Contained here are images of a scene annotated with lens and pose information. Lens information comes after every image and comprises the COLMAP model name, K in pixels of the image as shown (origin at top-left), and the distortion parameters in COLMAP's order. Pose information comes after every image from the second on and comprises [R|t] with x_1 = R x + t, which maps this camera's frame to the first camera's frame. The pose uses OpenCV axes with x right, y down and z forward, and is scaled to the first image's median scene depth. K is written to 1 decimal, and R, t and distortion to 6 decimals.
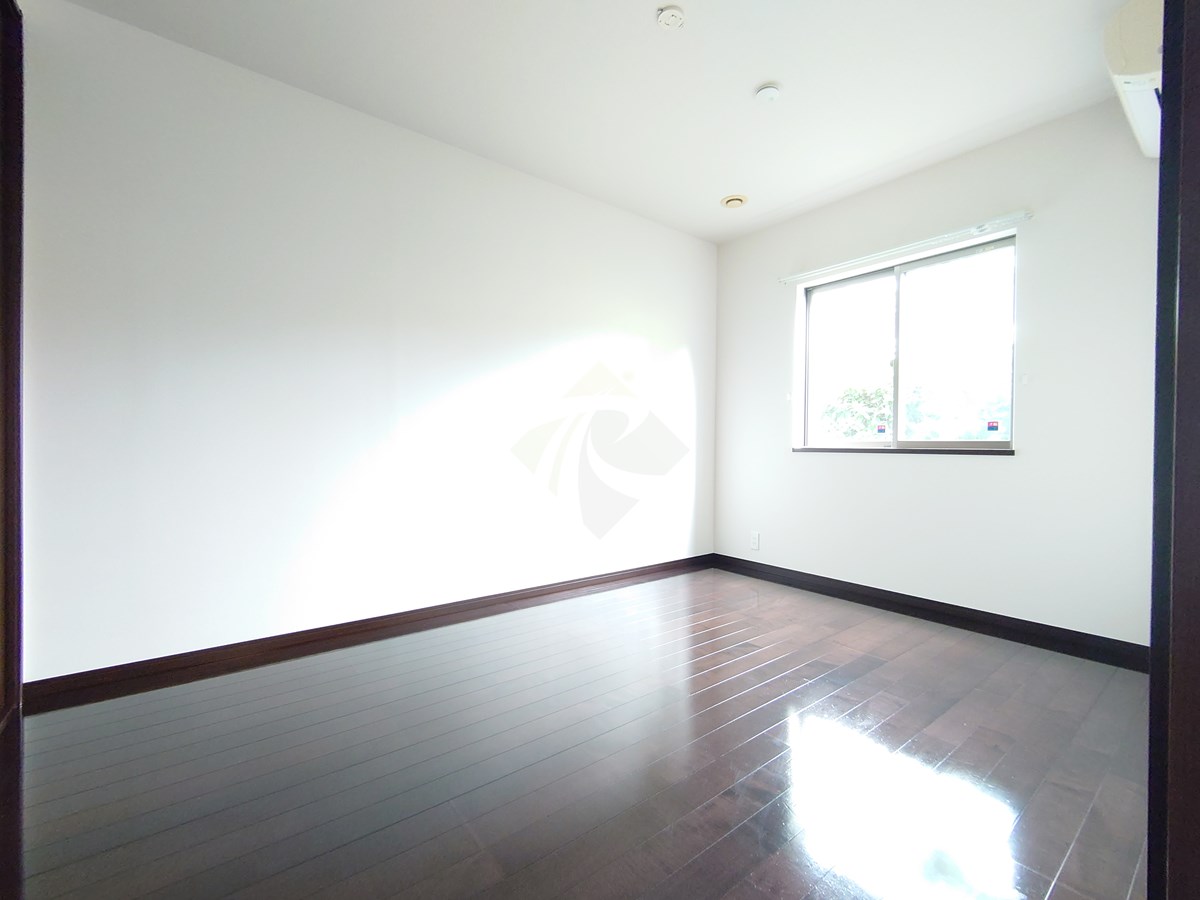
lens RADIAL K [[519.6, 0, 600.0], [0, 519.6, 450.0], [0, 0, 1]] dist [0.000344, -0.000475]
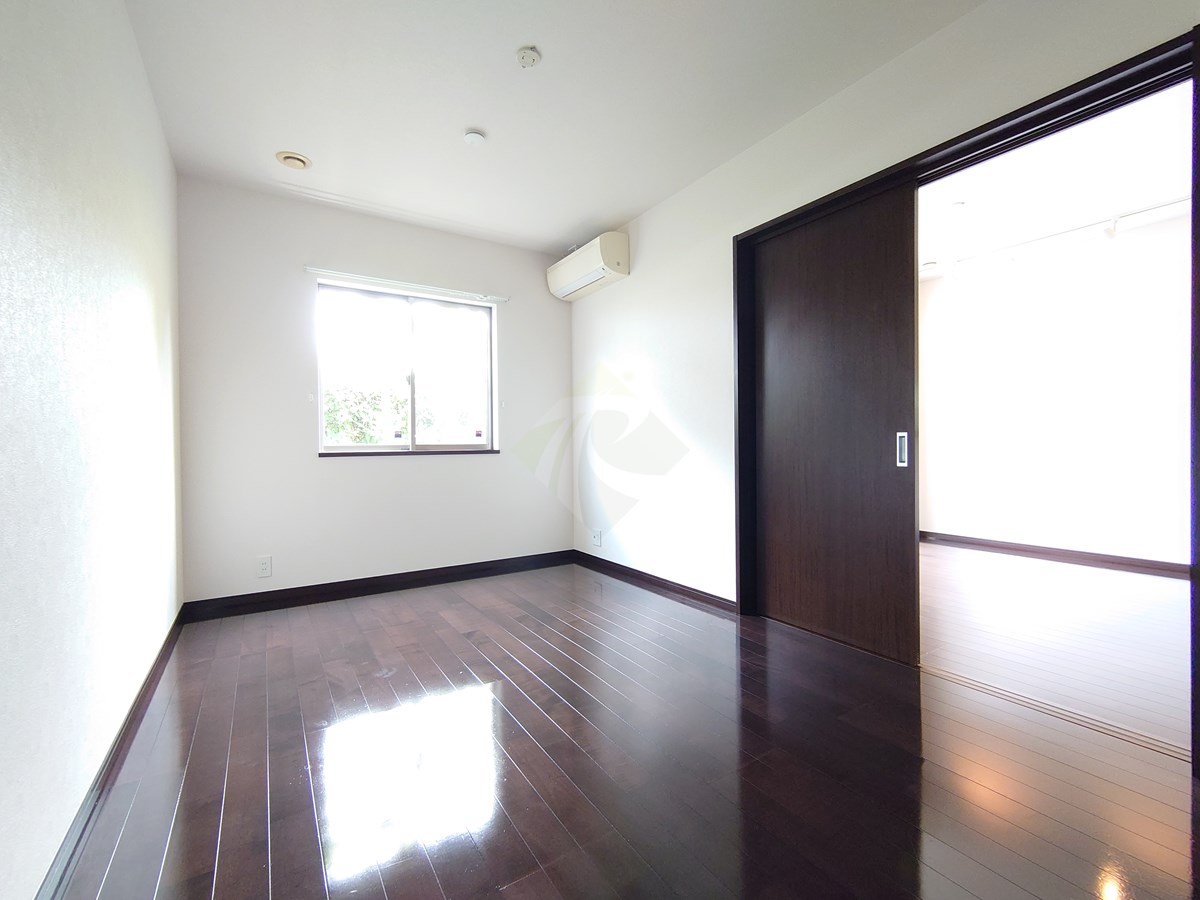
lens RADIAL K [[519.6, 0, 600.0], [0, 519.6, 450.0], [0, 0, 1]] dist [0.000344, -0.000475]
pose [[0.086083, -0.022720, 0.996029, -0.648304], [0.017841, 0.999615, 0.021260, -0.025067], [-0.996128, 0.015940, 0.086455, 0.526626]]
